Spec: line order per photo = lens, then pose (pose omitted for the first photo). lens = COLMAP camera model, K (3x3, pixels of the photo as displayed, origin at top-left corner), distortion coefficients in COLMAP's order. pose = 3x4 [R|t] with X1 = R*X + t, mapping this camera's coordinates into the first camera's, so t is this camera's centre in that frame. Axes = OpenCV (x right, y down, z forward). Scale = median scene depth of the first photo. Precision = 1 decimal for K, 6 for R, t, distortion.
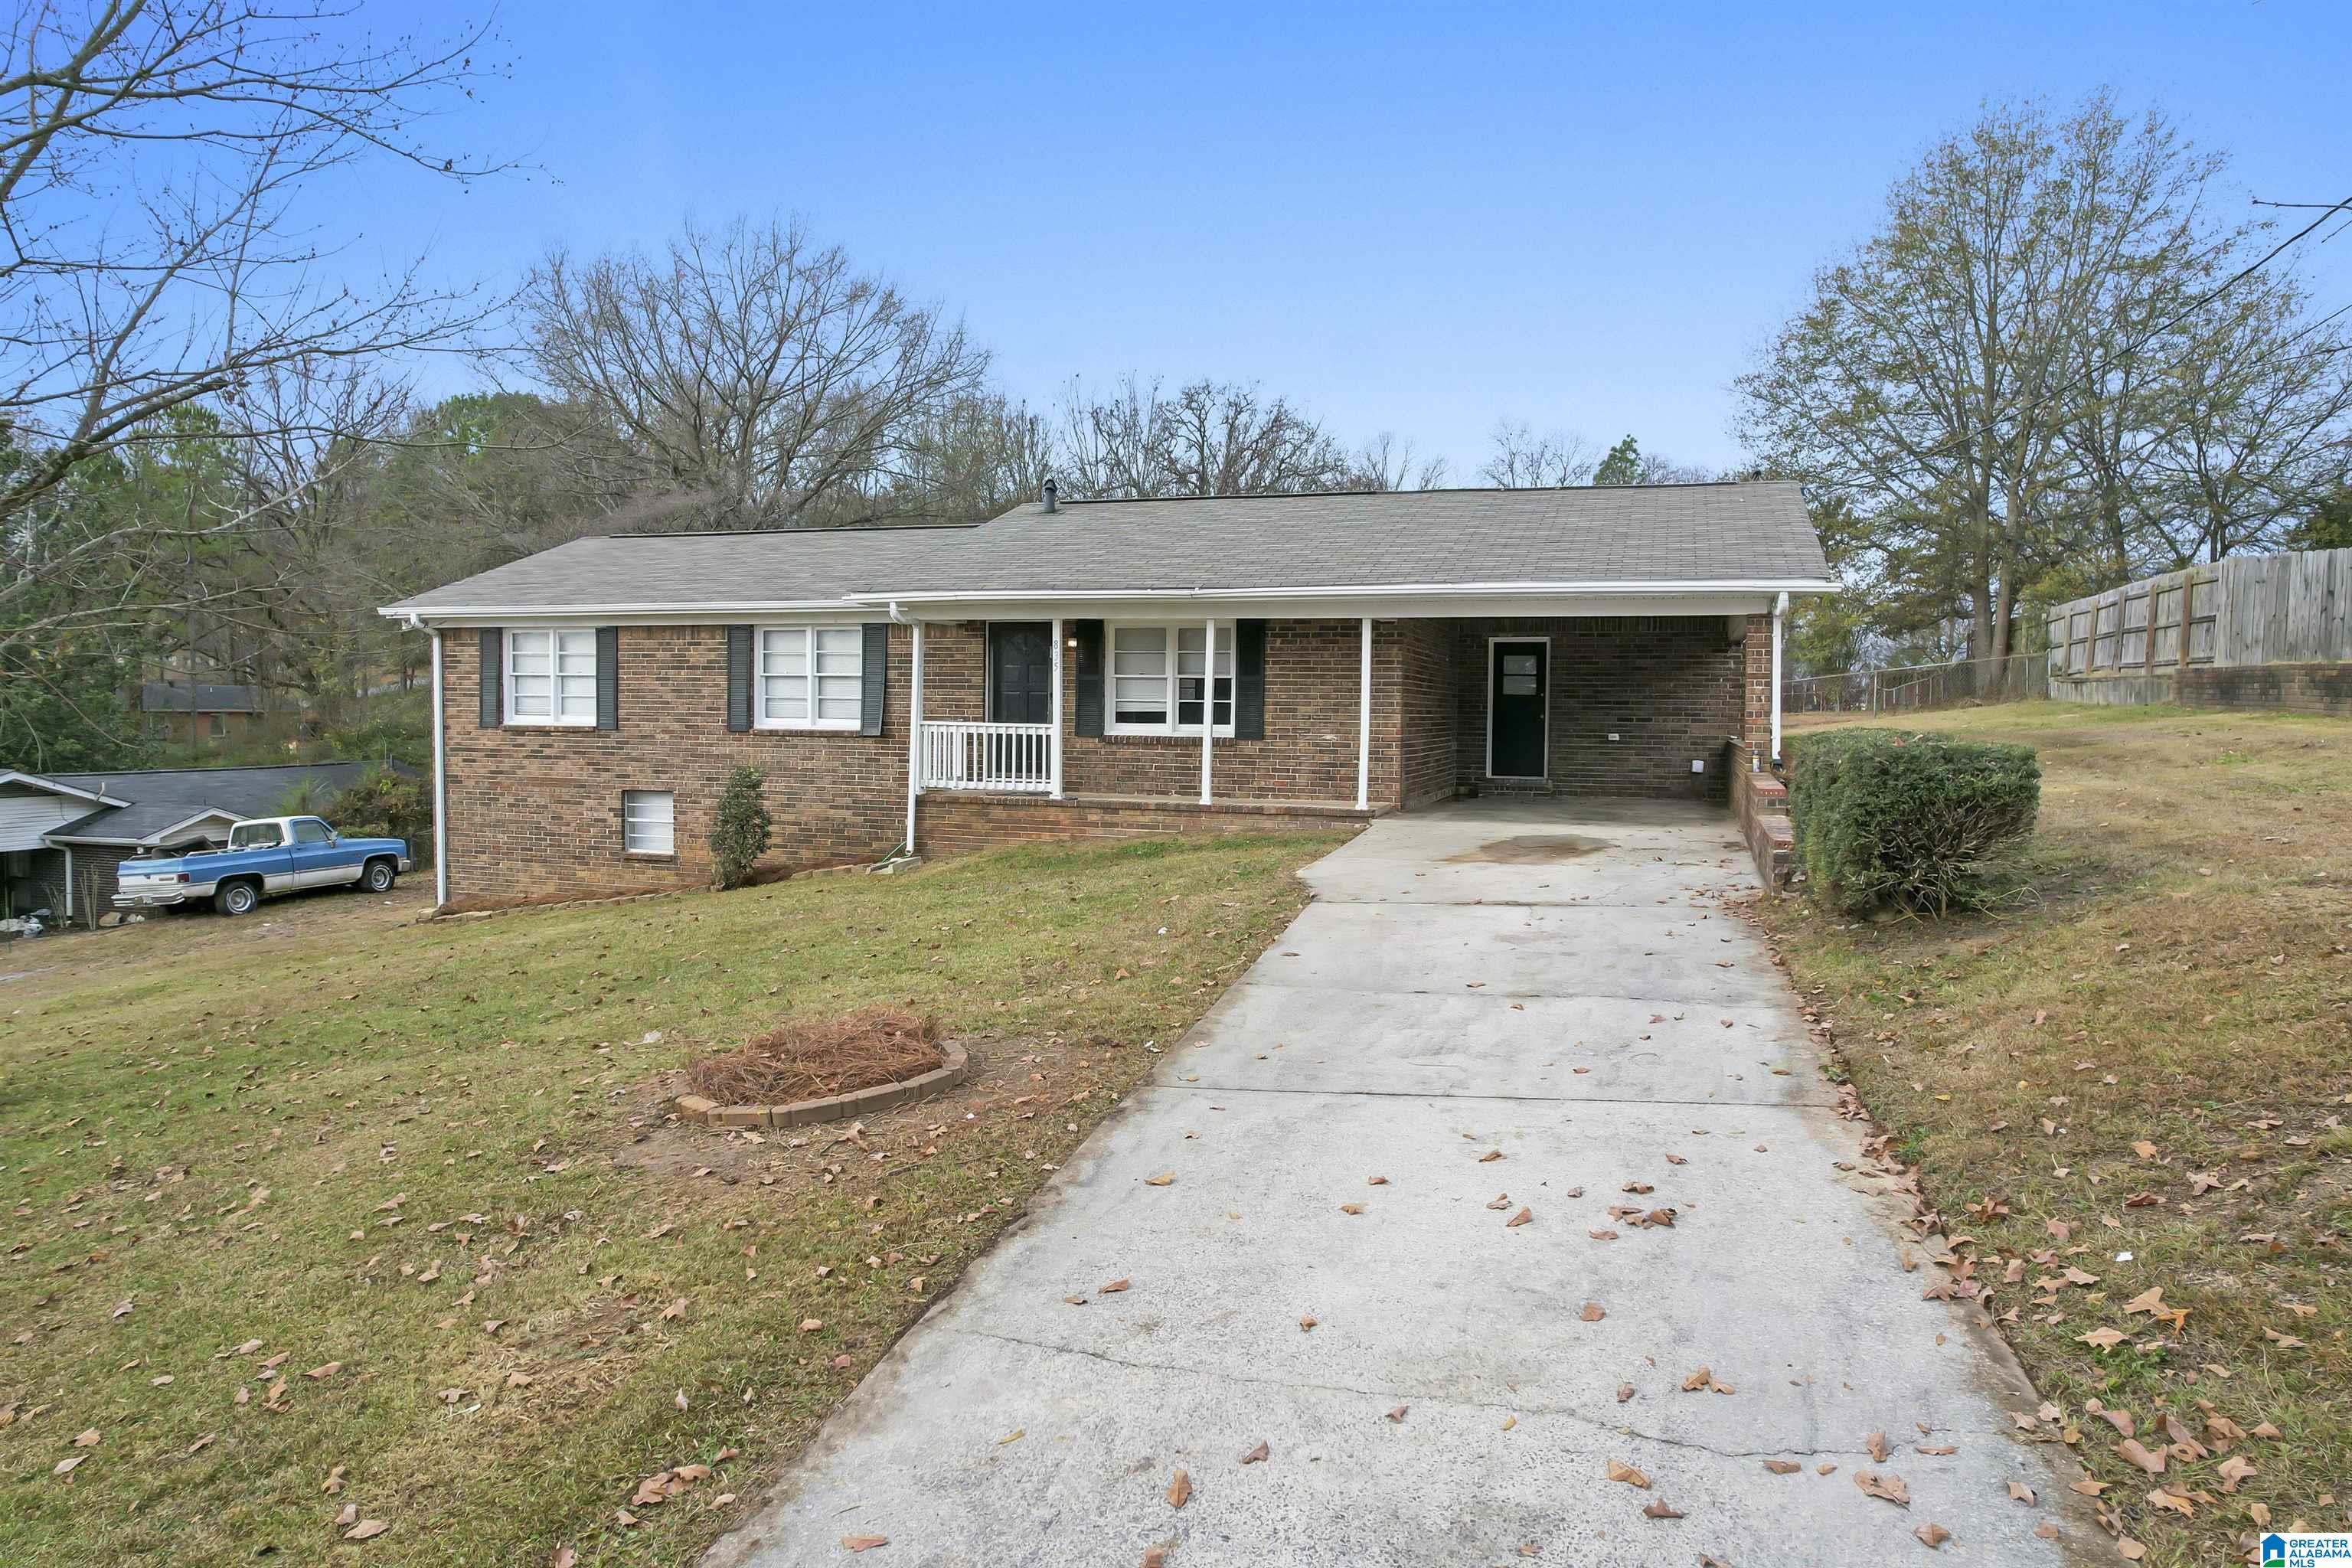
lens RADIAL K [[1486.4, 0, 1175.9], [0, 1486.4, 777.0], [0, 0, 1]] dist [-0.021804, 0.004706]
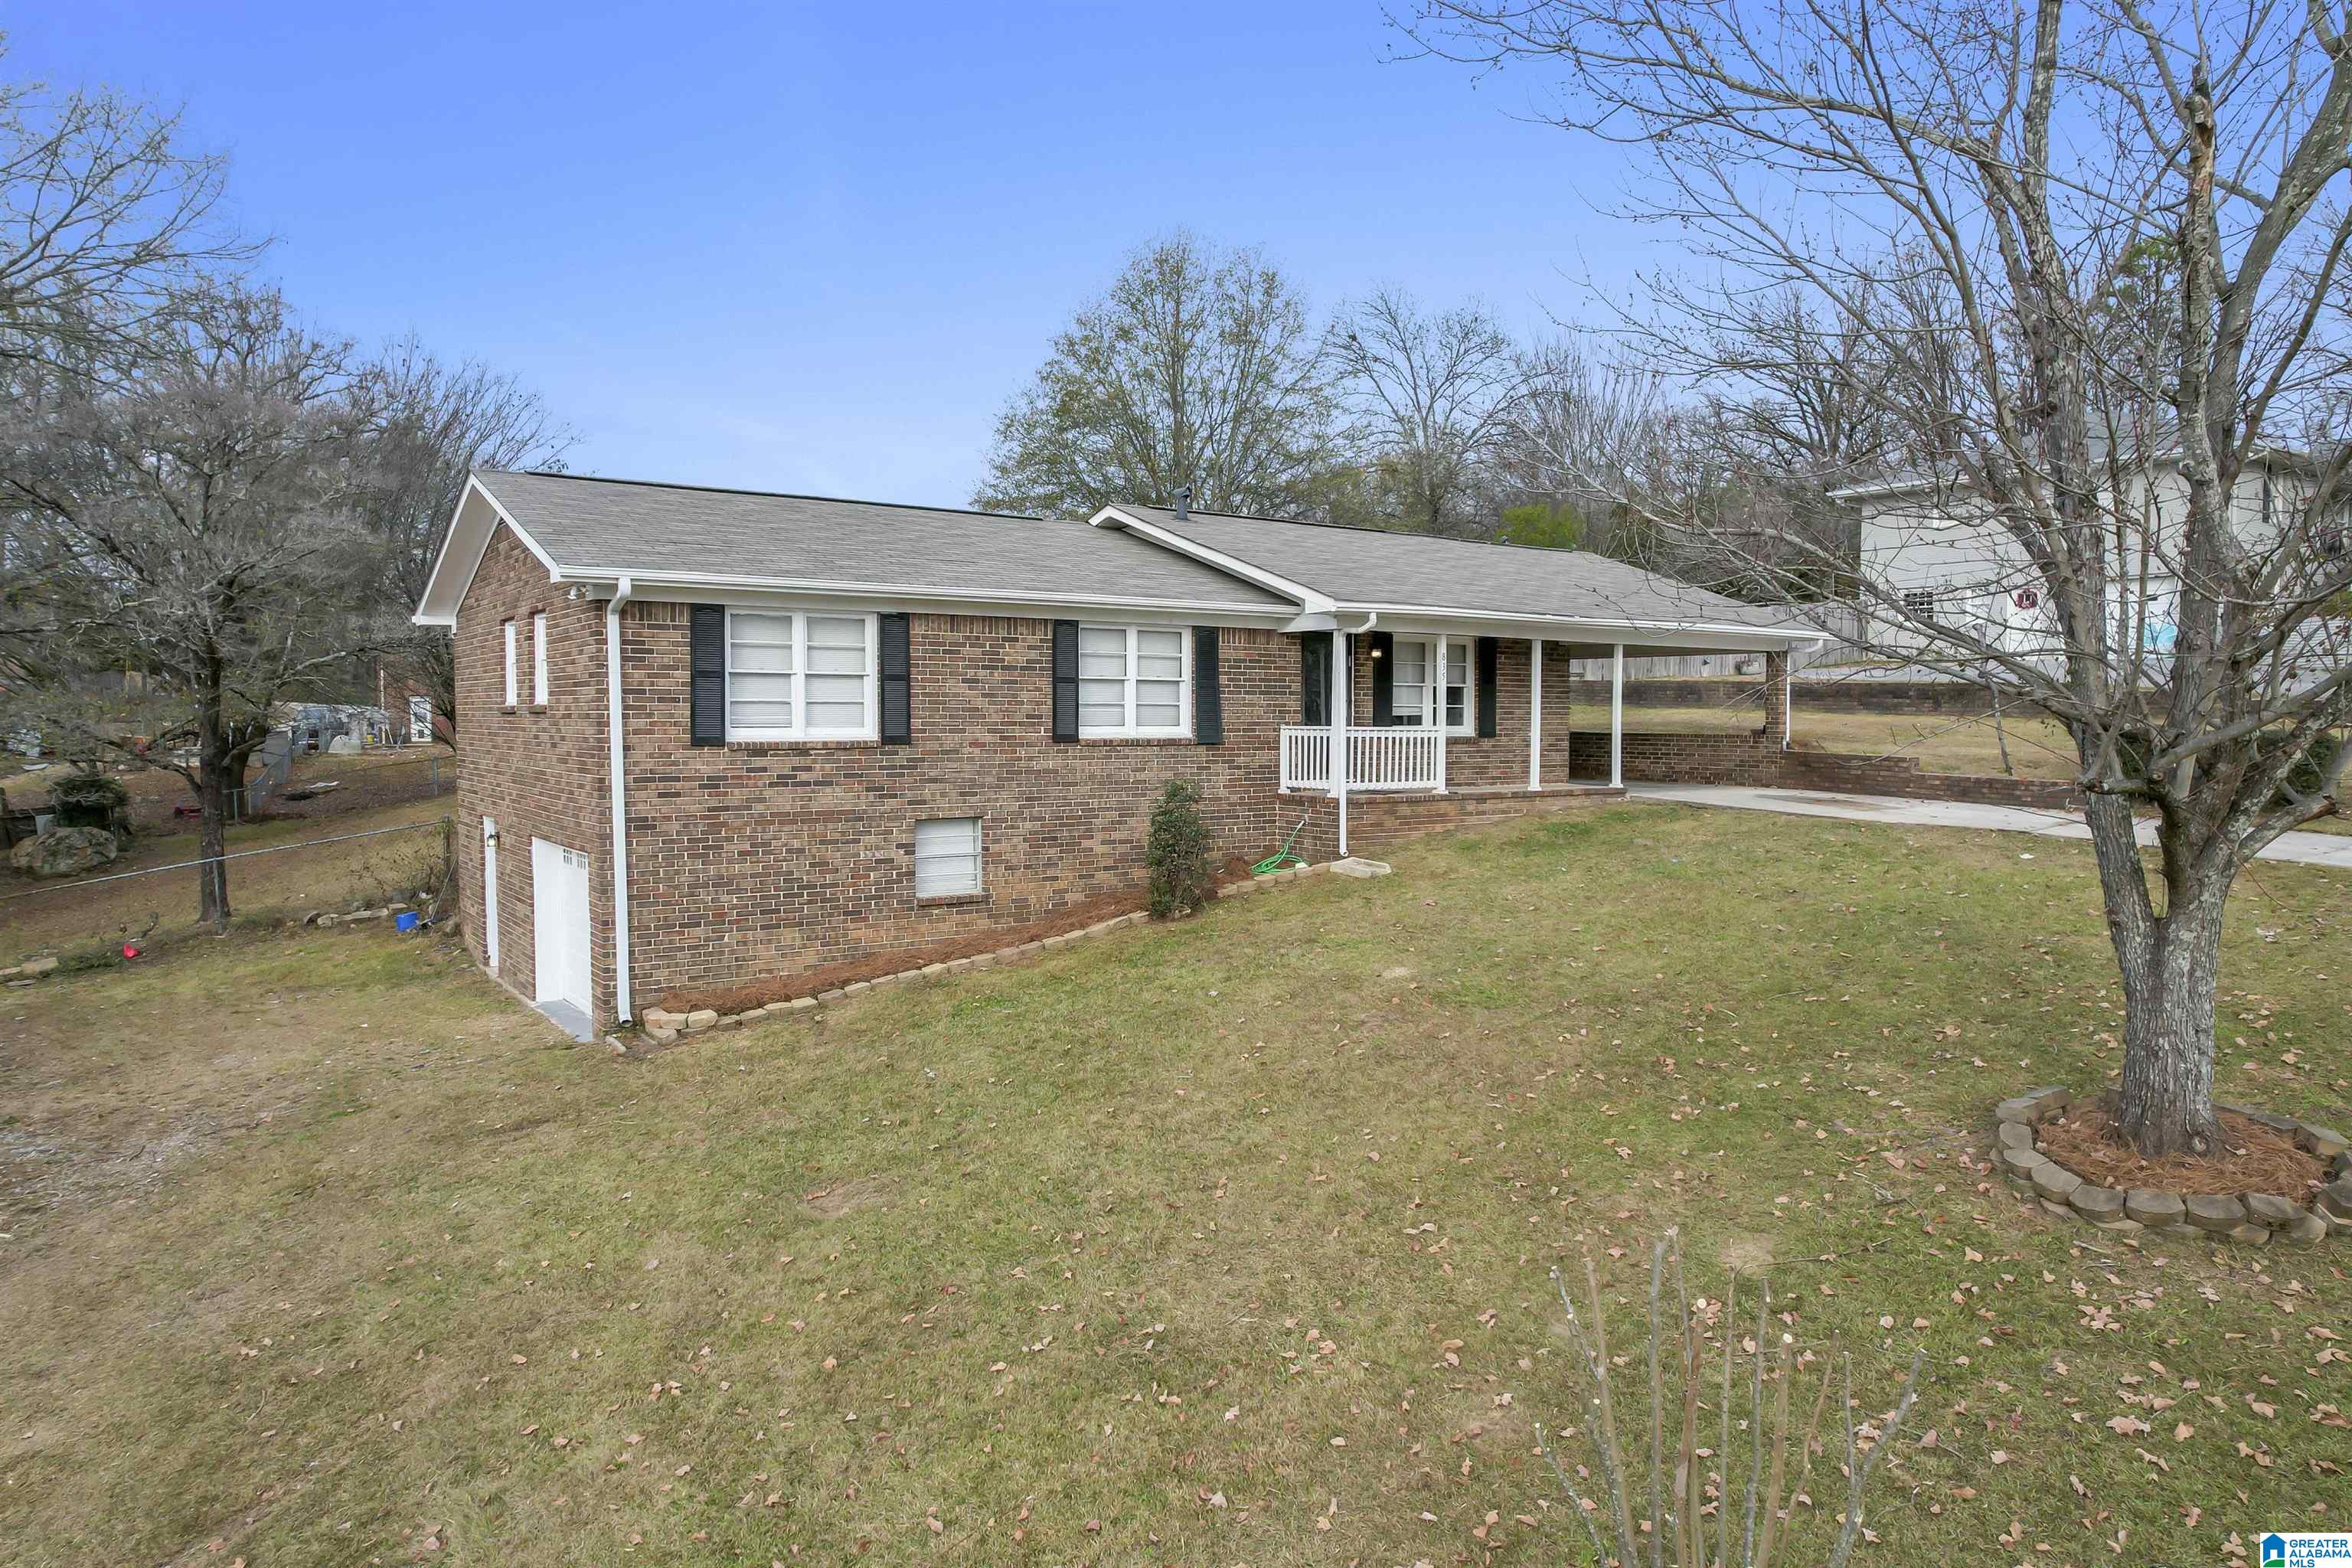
lens RADIAL K [[1486.4, 0, 1176.0], [0, 1486.4, 787.3], [0, 0, 1]] dist [-0.021804, 0.004706]
pose [[0.586025, -0.049551, 0.808776, -0.951208], [0.037987, 0.998711, 0.033663, -0.030698], [-0.809402, 0.010996, 0.587152, 0.427952]]
